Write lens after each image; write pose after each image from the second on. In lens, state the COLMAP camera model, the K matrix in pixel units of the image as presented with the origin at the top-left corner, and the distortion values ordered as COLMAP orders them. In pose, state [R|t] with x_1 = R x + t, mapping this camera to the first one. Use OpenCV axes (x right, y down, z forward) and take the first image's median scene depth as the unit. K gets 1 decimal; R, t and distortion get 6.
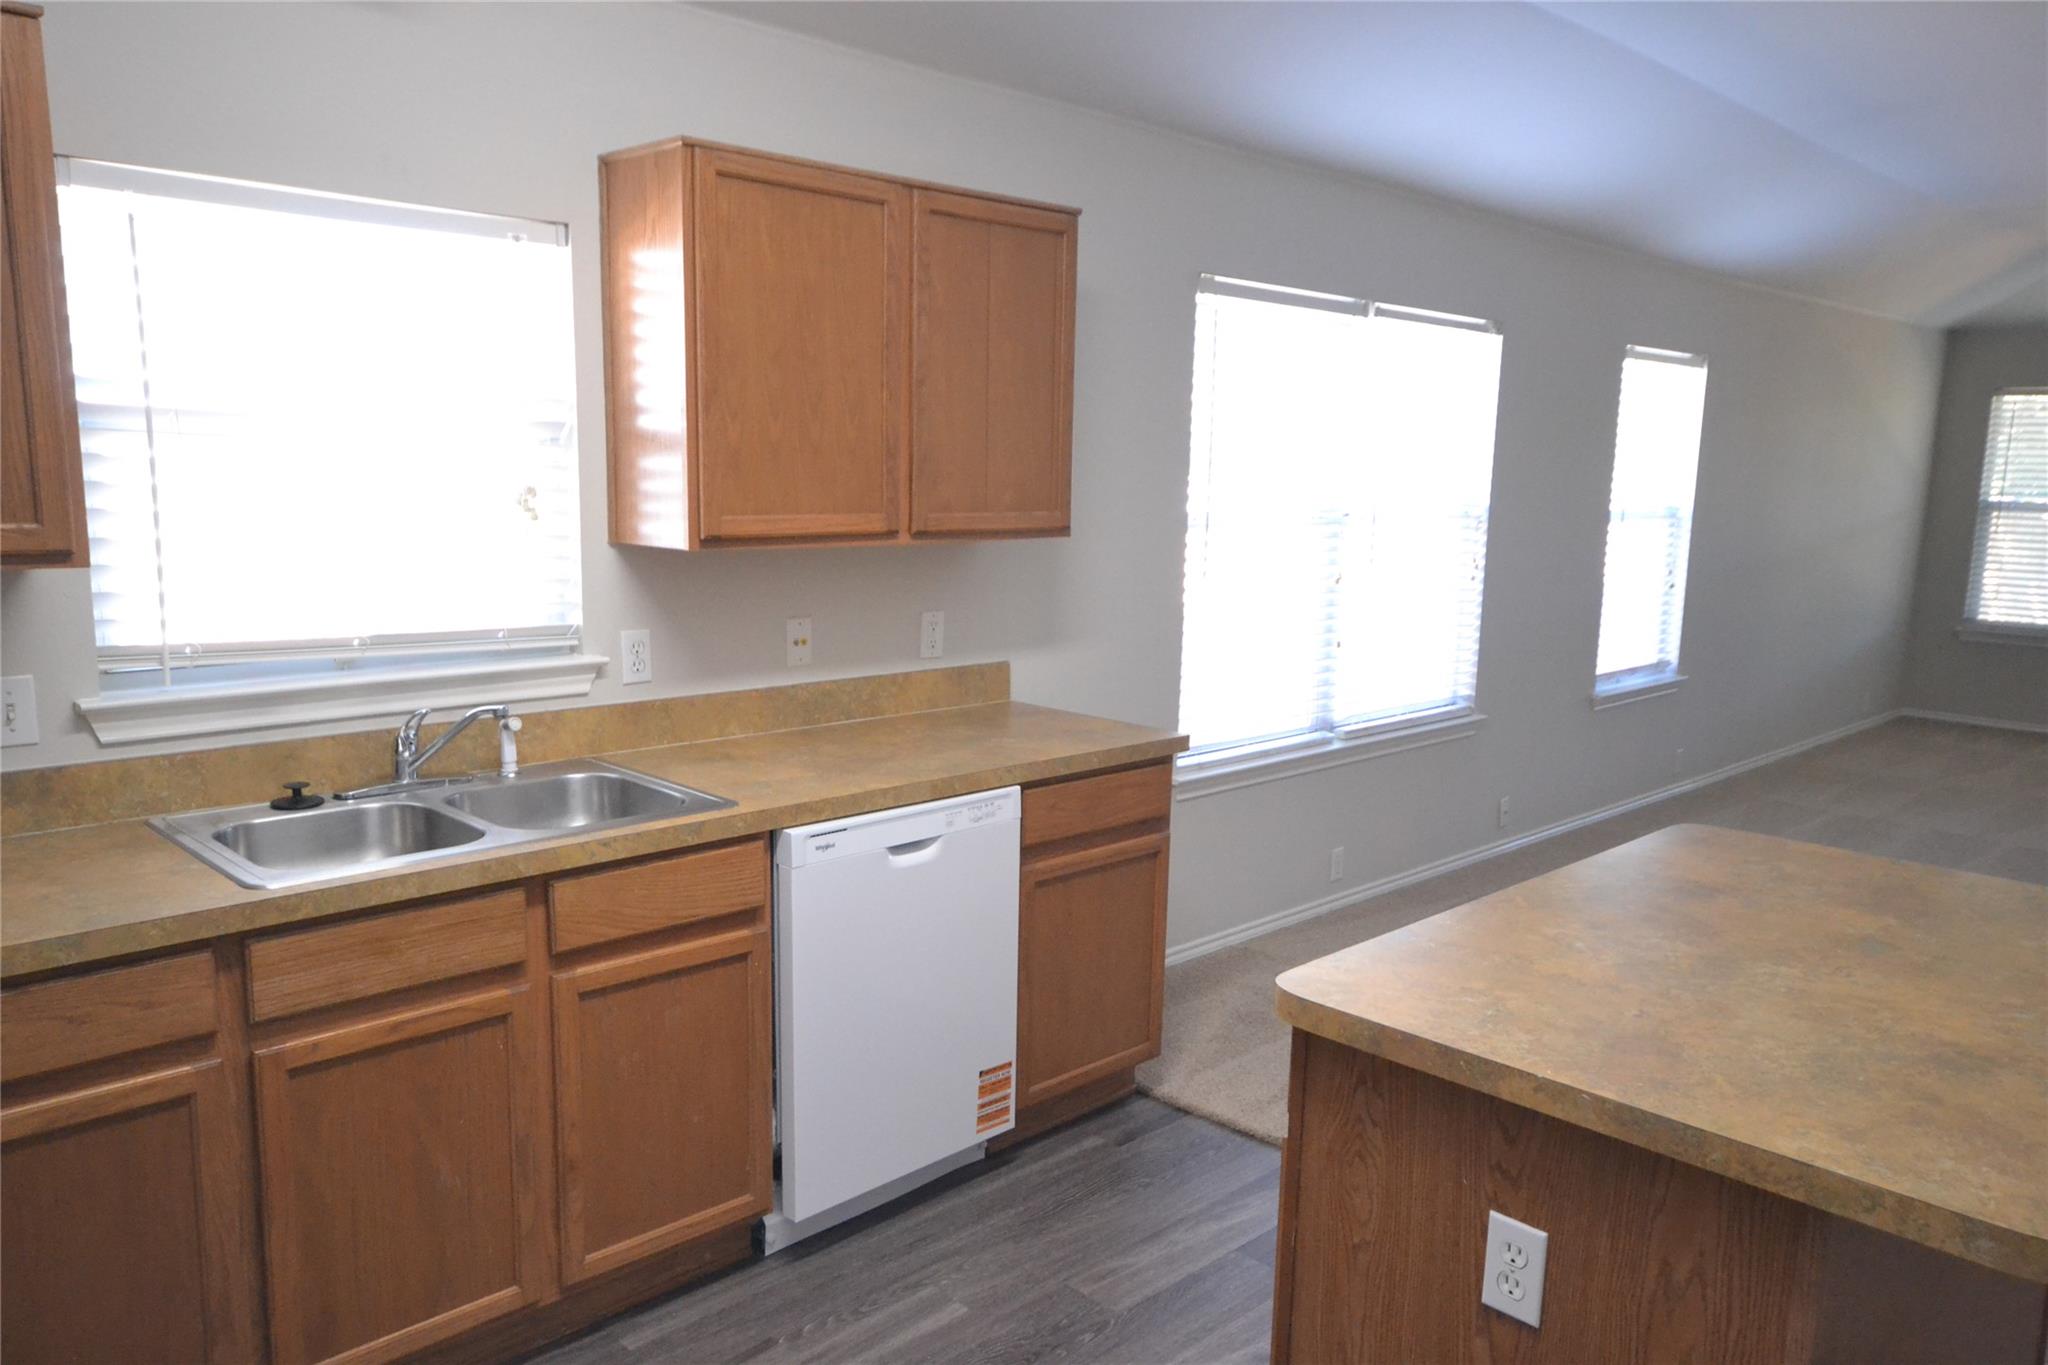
lens RADIAL K [[1494.7, 0, 1025.2], [0, 1494.7, 718.9], [0, 0, 1]] dist [0.025205, 0.005777]
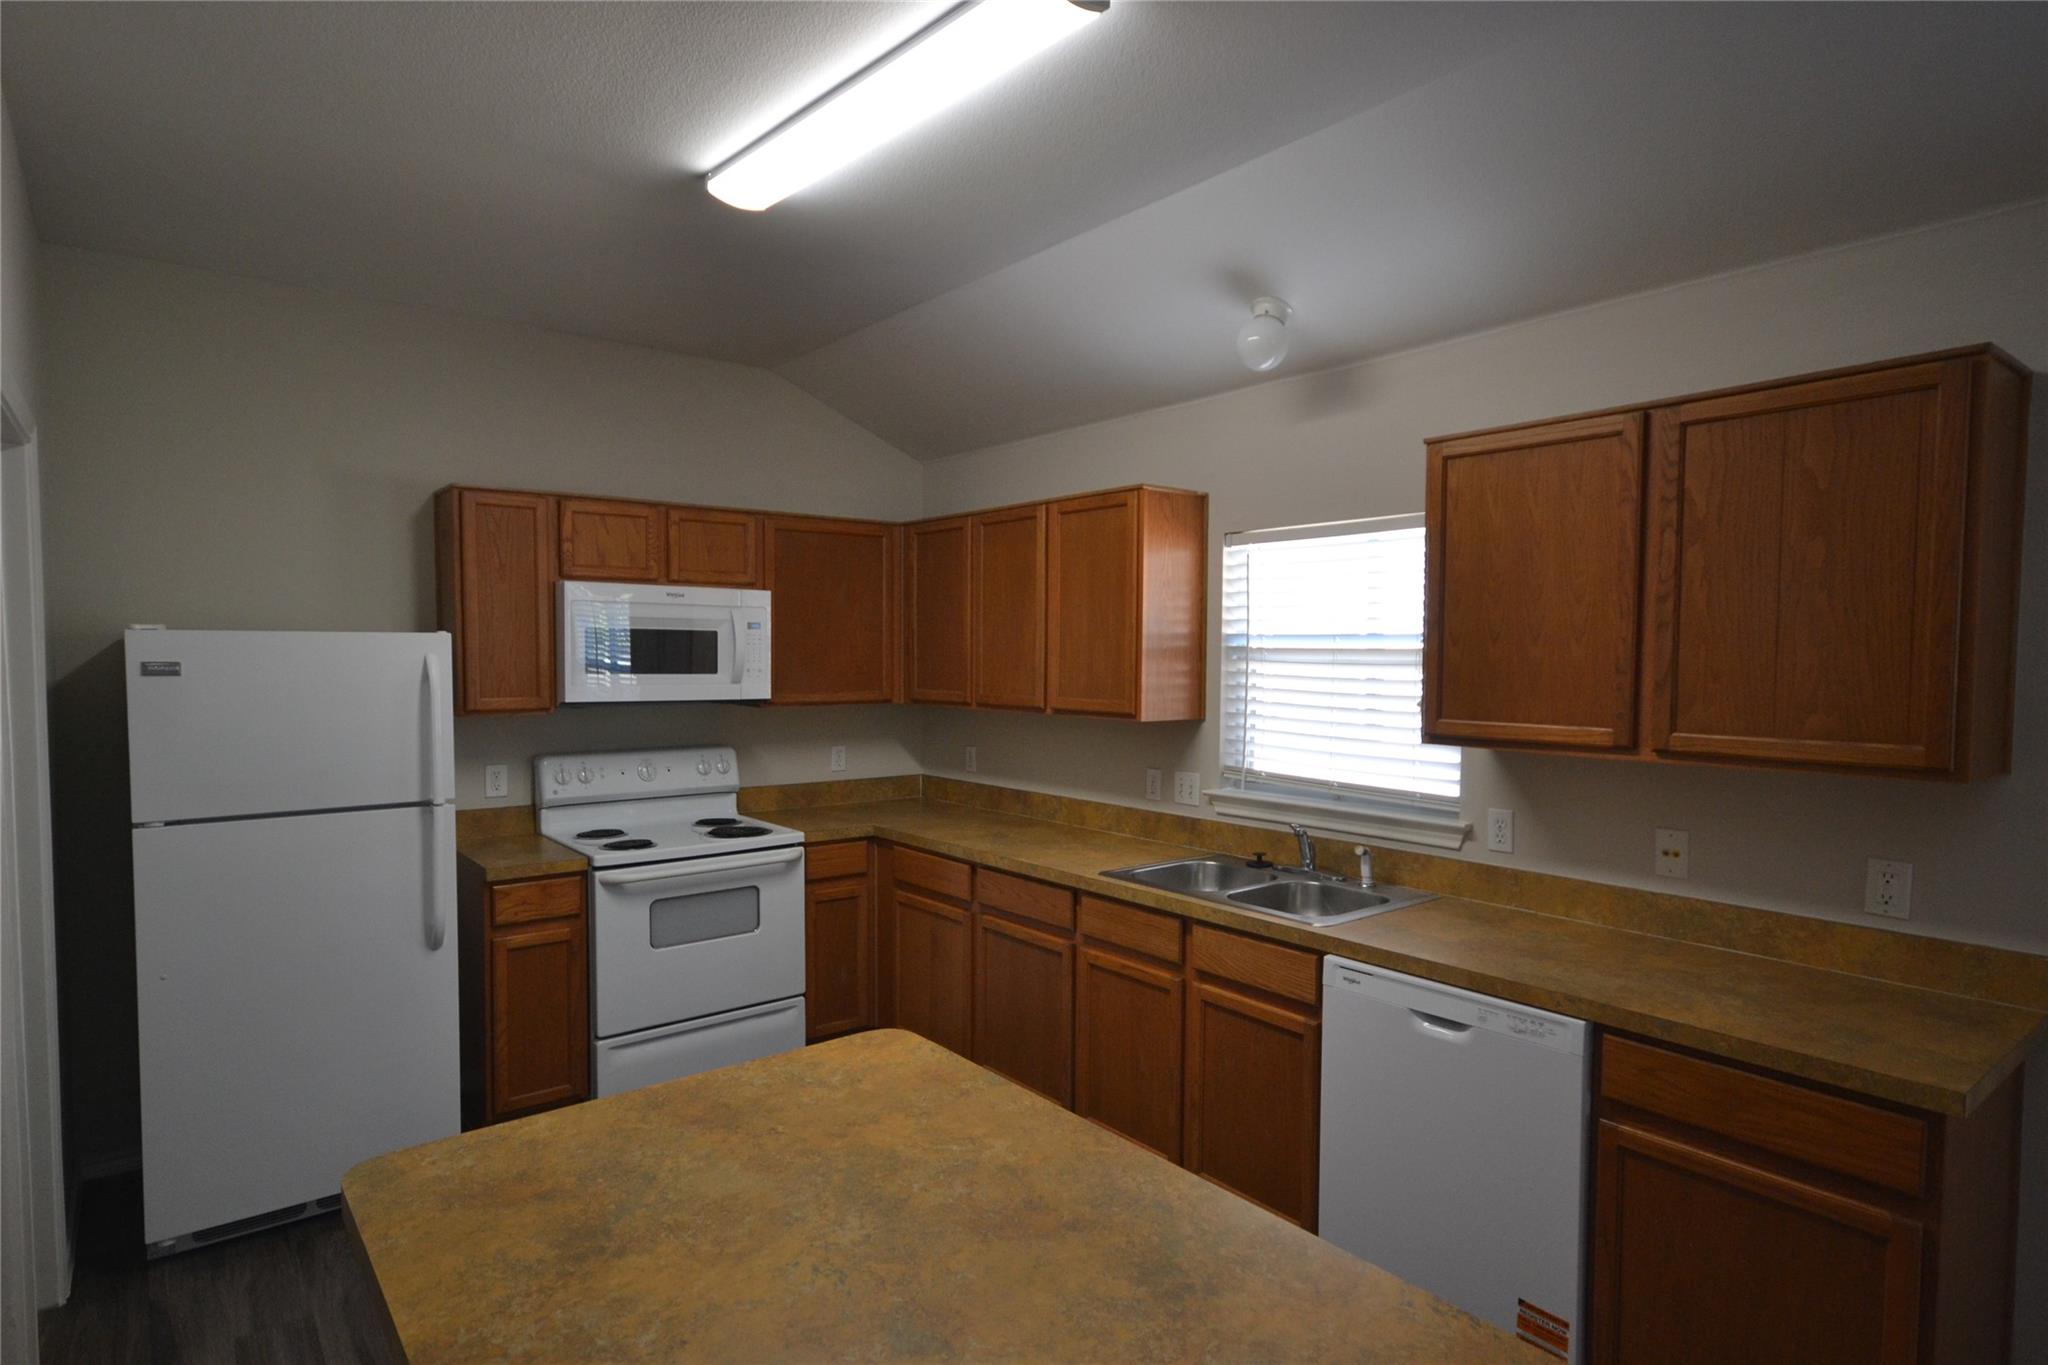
lens RADIAL K [[1105.4, 0, 1029.6], [0, 1105.4, 703.9], [0, 0, 1]] dist [0.004988, 0.001781]
pose [[-0.102502, 0.026639, -0.994376, 0.740835], [-0.178874, 0.982853, 0.044769, -0.123688], [0.978518, 0.182457, -0.095979, 0.724491]]
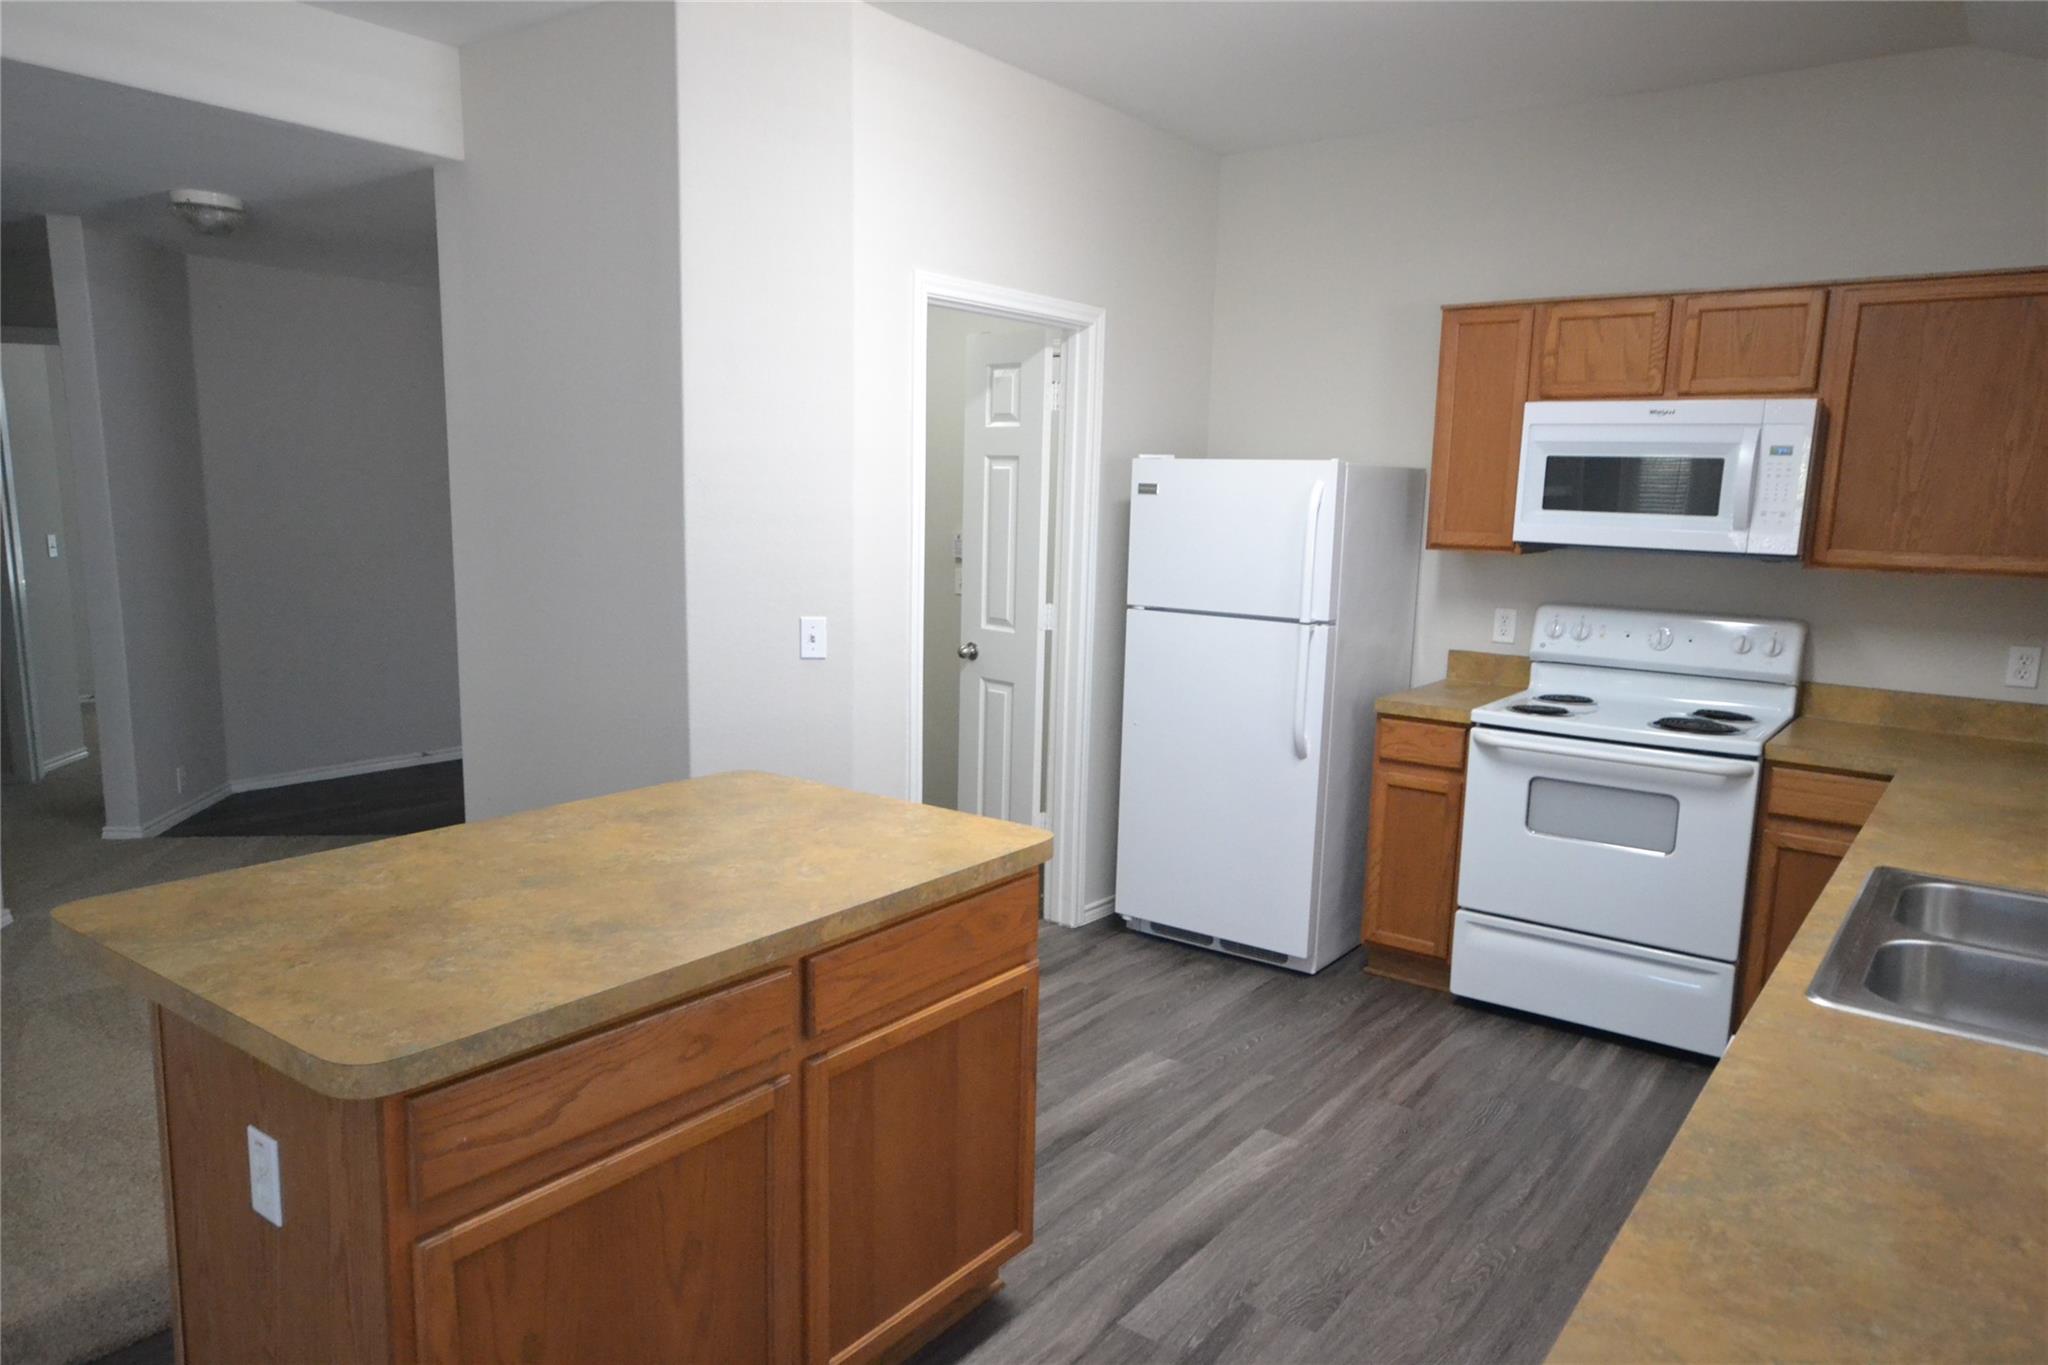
lens RADIAL K [[1352.5, 0, 1027.0], [0, 1352.5, 723.7], [0, 0, 1]] dist [0.005810, 0.002325]
pose [[-0.987987, -0.019040, -0.153359, 0.246933], [-0.070748, 0.938005, 0.339324, -0.231119], [0.137391, 0.346097, -0.928084, 1.354214]]
